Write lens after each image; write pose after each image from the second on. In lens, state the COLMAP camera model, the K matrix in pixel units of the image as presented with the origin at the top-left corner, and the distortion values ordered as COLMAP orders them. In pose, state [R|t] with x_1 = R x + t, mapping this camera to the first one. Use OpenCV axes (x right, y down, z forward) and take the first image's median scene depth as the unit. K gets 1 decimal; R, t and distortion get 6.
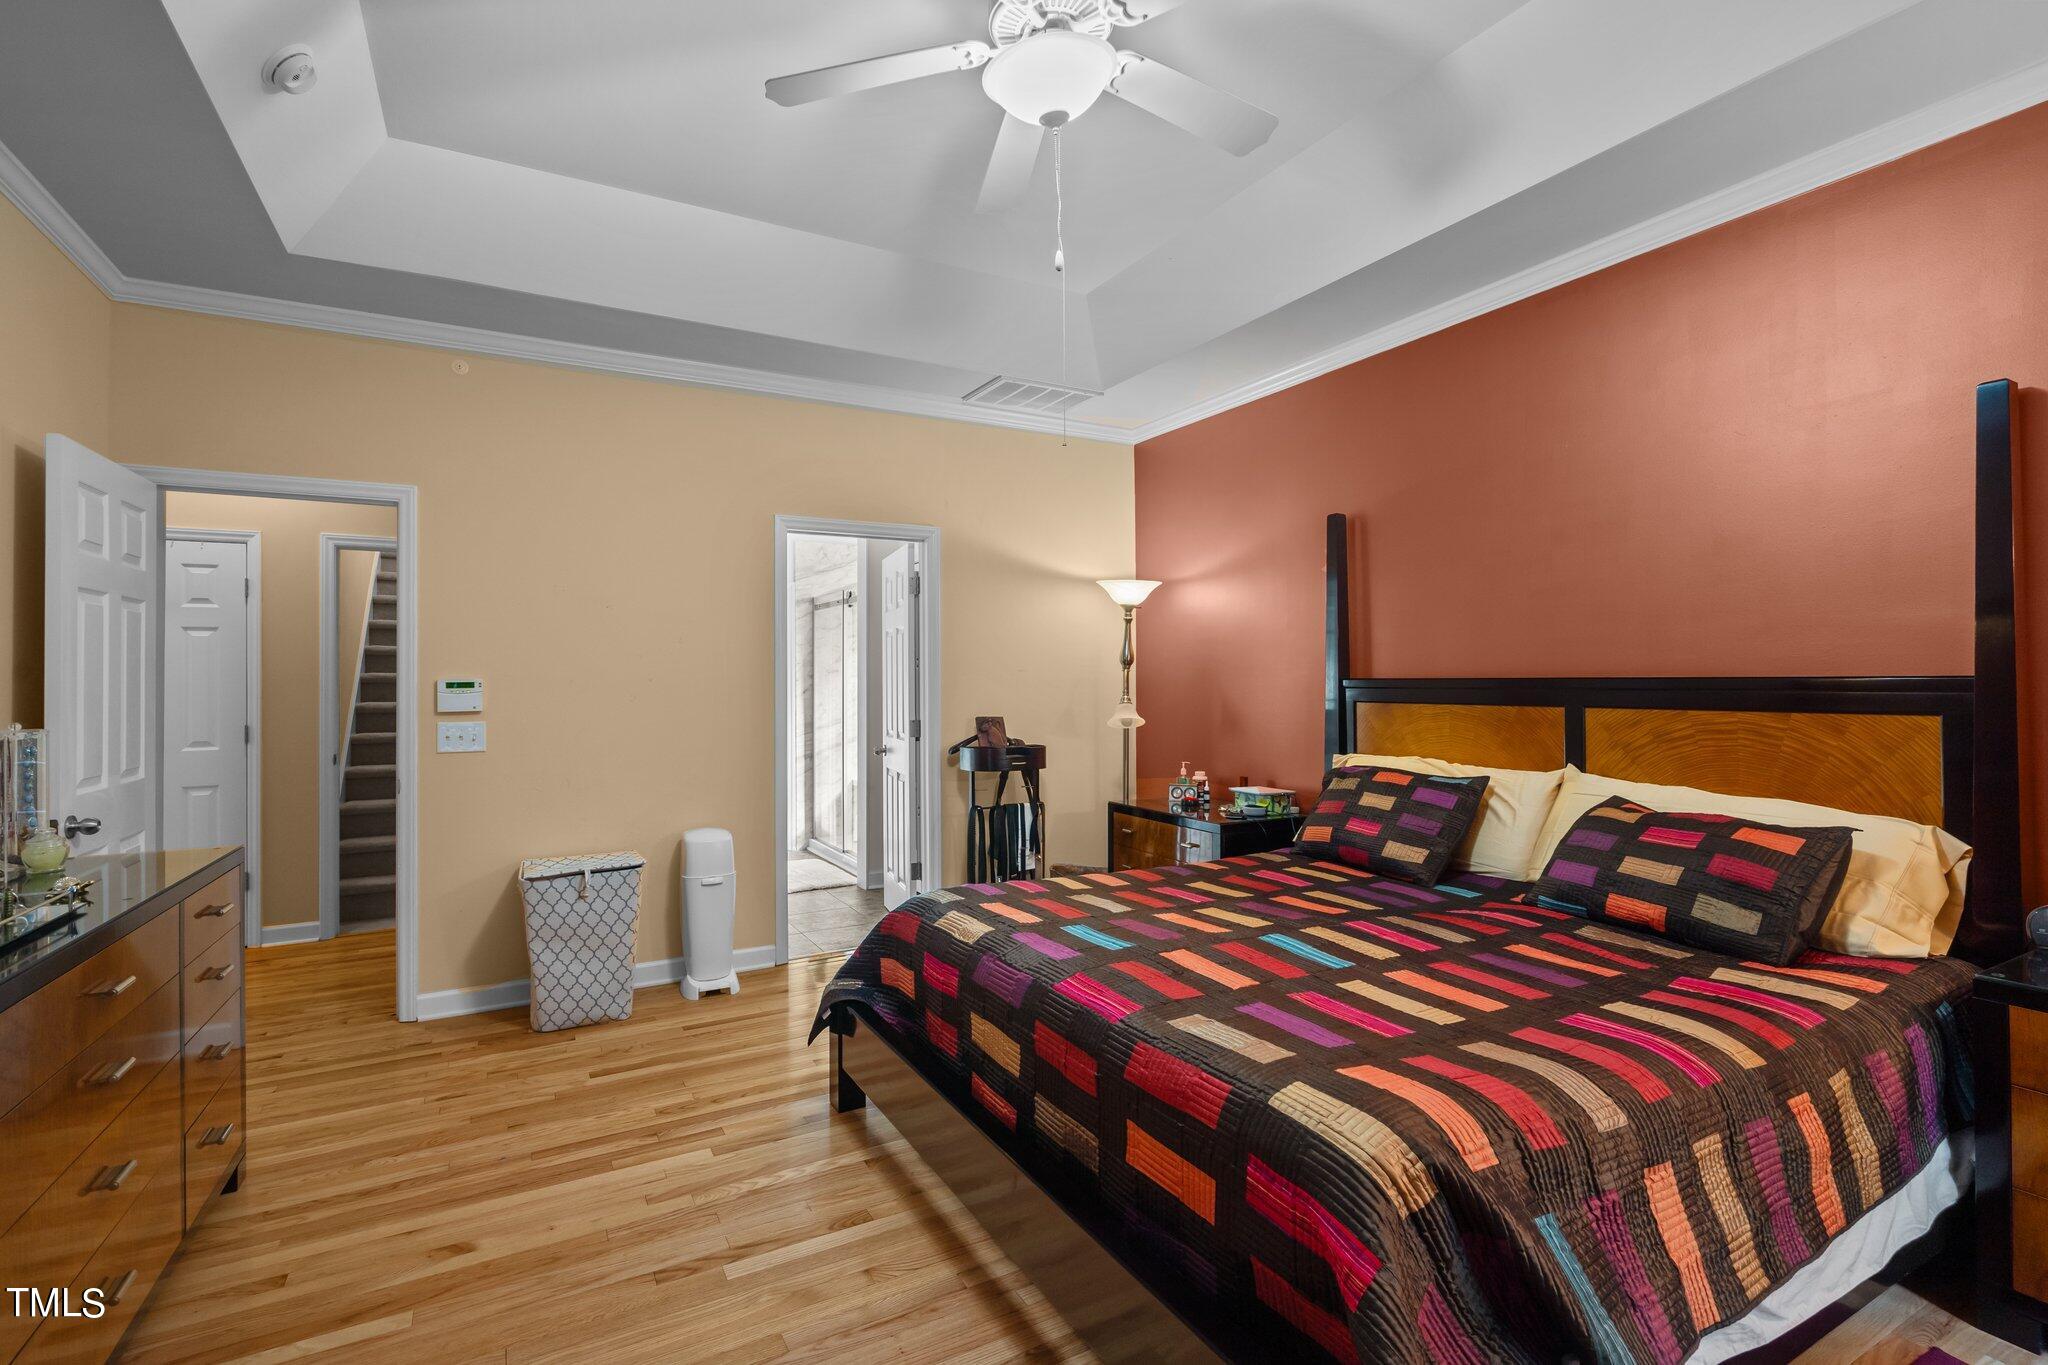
lens RADIAL K [[935.5, 0, 1018.0], [0, 935.5, 673.3], [0, 0, 1]] dist [-0.003848, 0.000483]
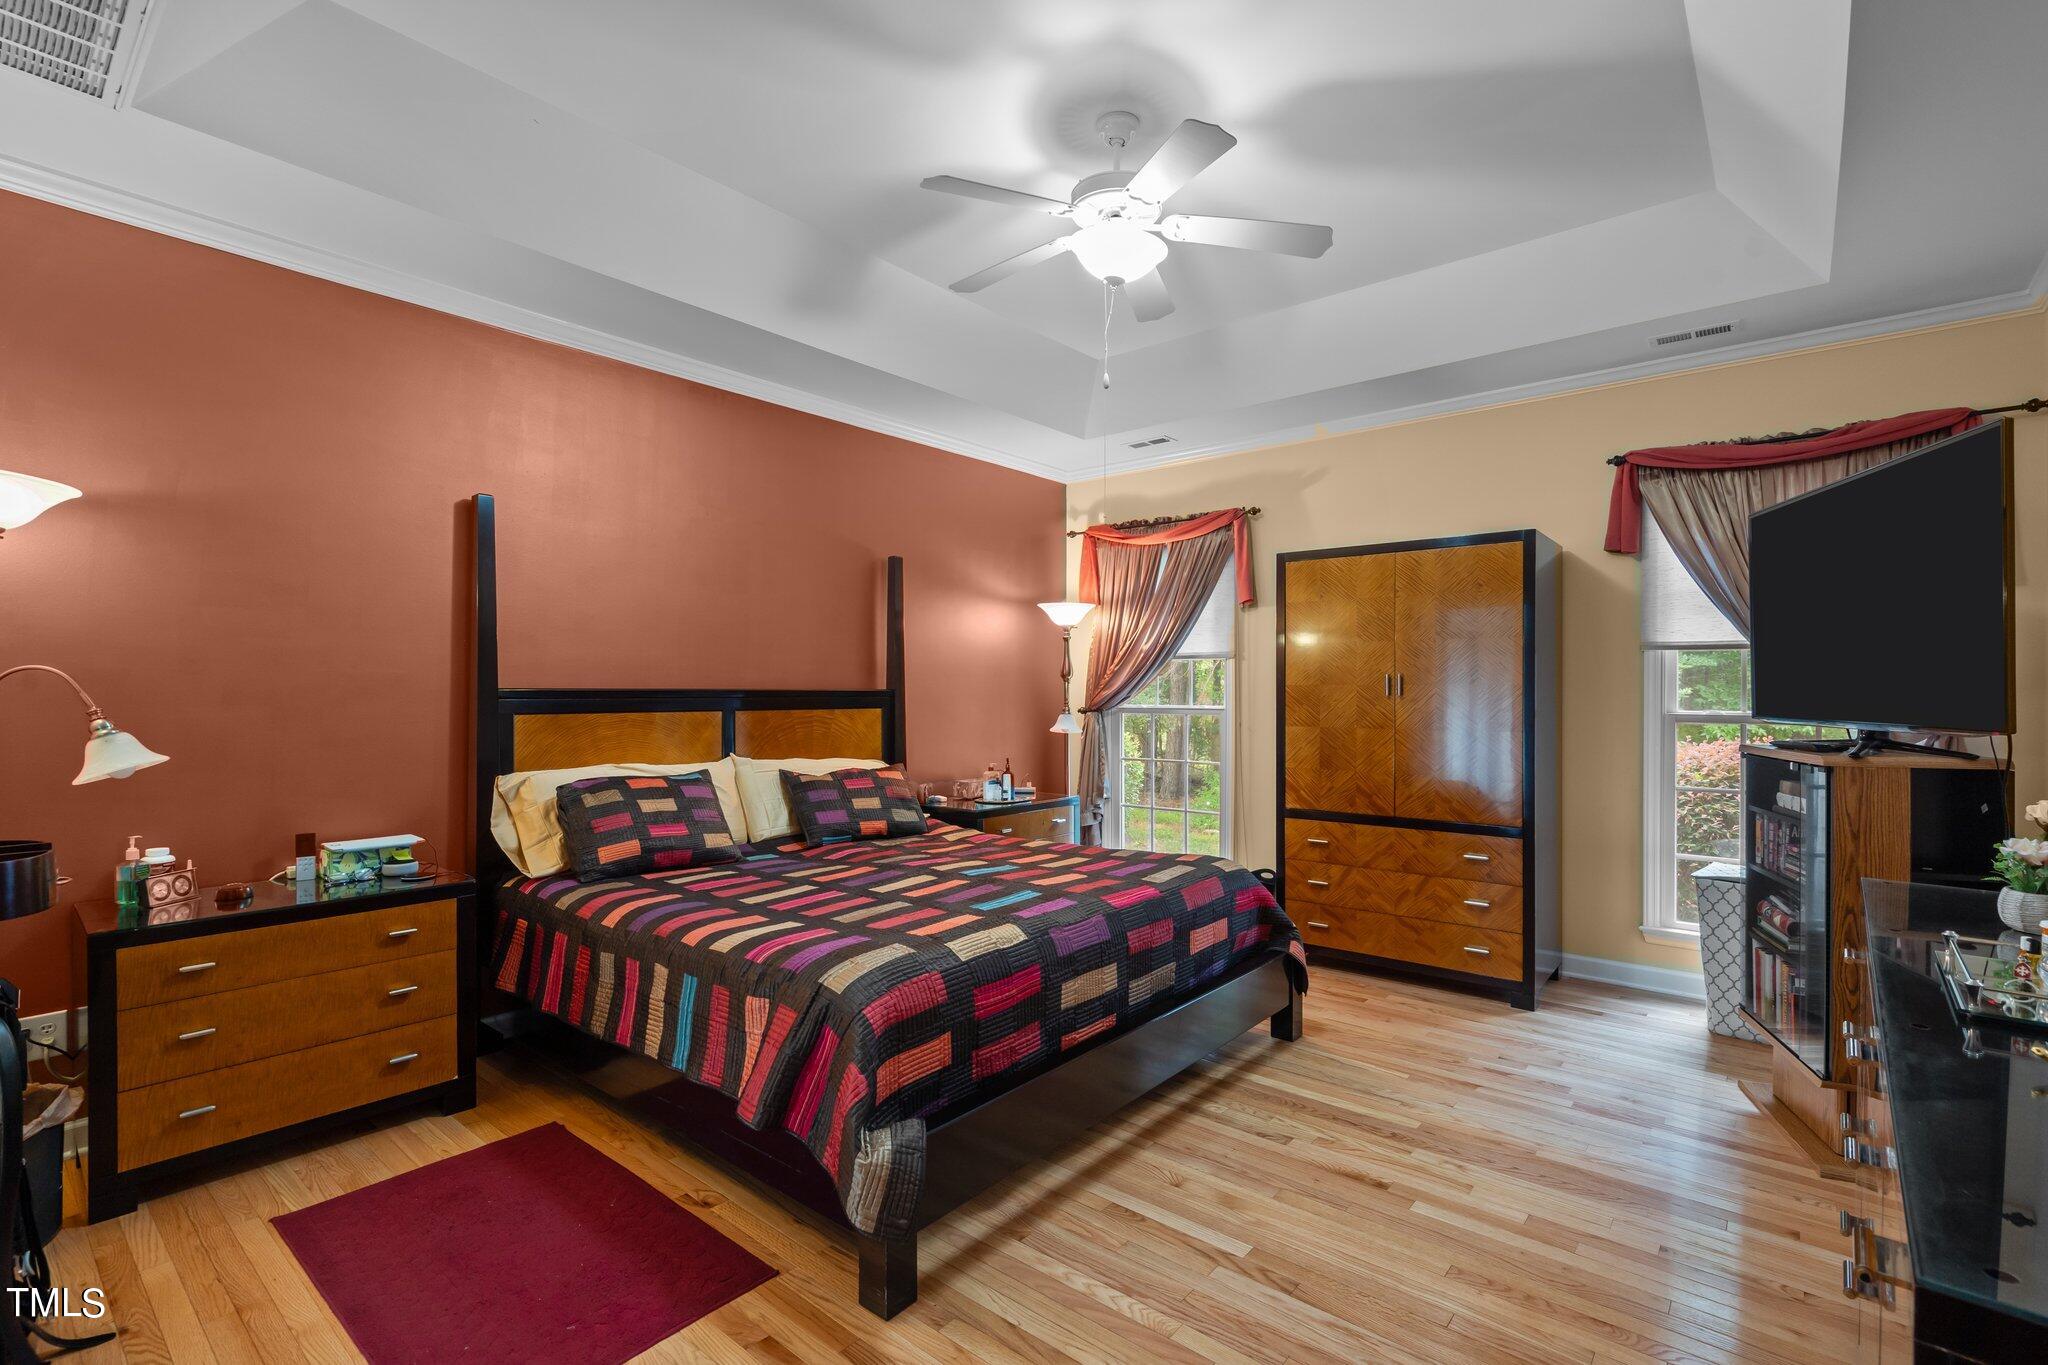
lens RADIAL K [[935.5, 0, 1016.8], [0, 935.5, 689.7], [0, 0, 1]] dist [-0.003848, 0.000483]
pose [[-0.359792, 0.002596, 0.933029, -1.081019], [-0.007477, 0.999956, -0.005665, 0.013421], [-0.933003, -0.009014, -0.359756, 1.459717]]
